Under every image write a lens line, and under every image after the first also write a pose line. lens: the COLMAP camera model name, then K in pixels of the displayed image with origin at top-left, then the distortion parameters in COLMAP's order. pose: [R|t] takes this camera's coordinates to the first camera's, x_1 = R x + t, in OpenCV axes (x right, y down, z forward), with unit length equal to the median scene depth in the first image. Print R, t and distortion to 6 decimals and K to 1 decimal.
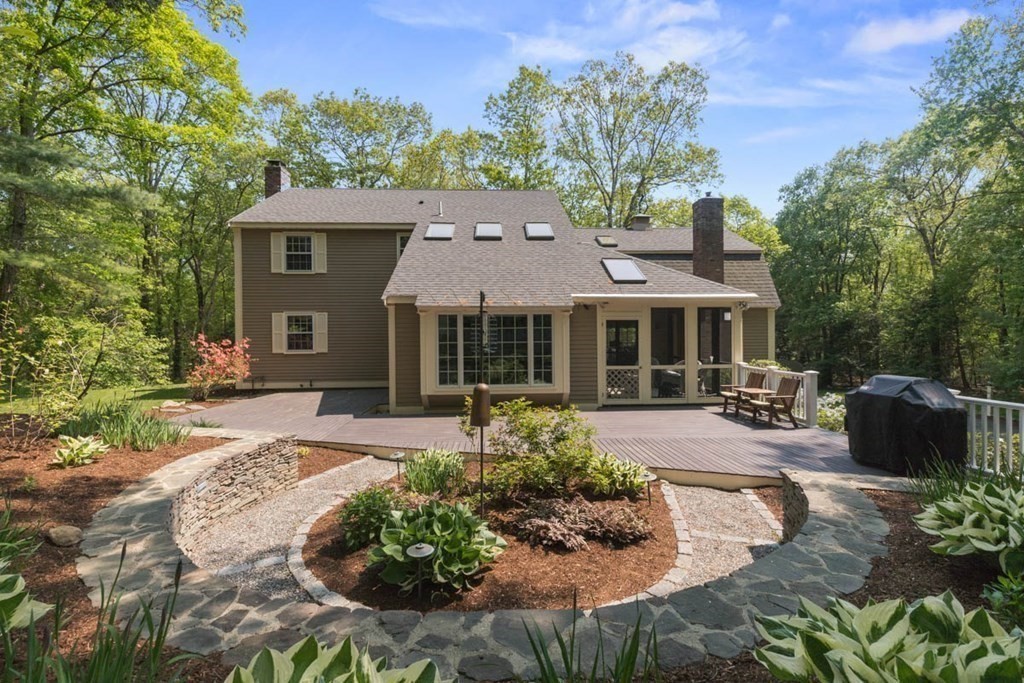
lens RADIAL K [[469.5, 0, 517.2], [0, 469.5, 334.8], [0, 0, 1]] dist [0.003454, -0.000063]
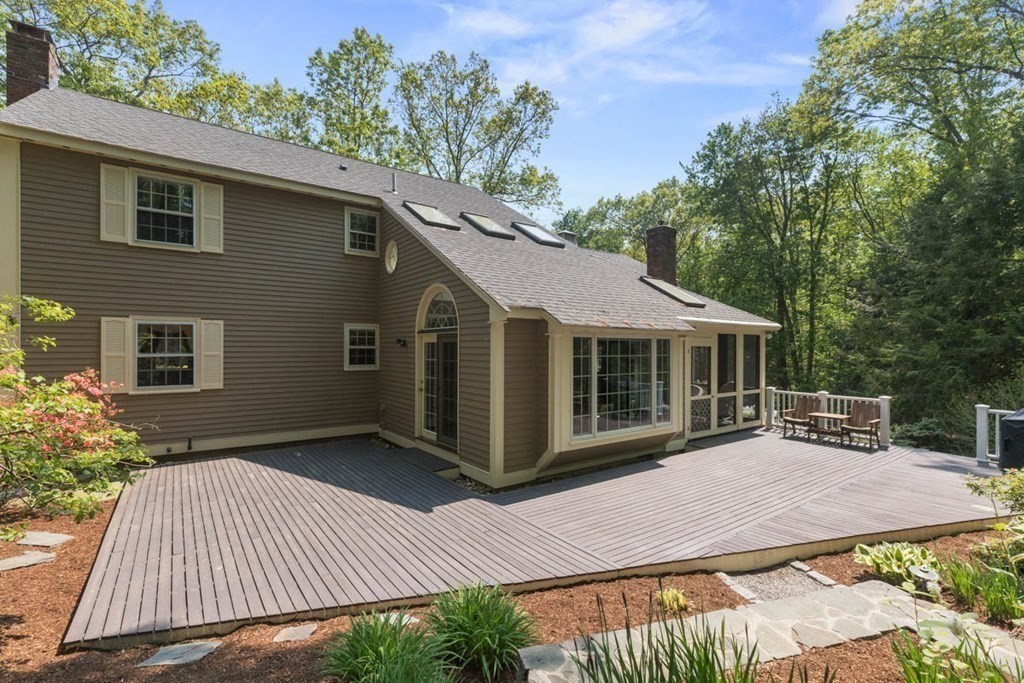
lens RADIAL K [[469.5, 0, 512.2], [0, 469.5, 350.6], [0, 0, 1]] dist [0.003454, -0.000063]
pose [[0.835848, 0.008035, 0.548903, -0.426825], [-0.010061, 0.999949, 0.000682, -0.014363], [-0.548869, -0.006093, 0.835886, 0.309706]]
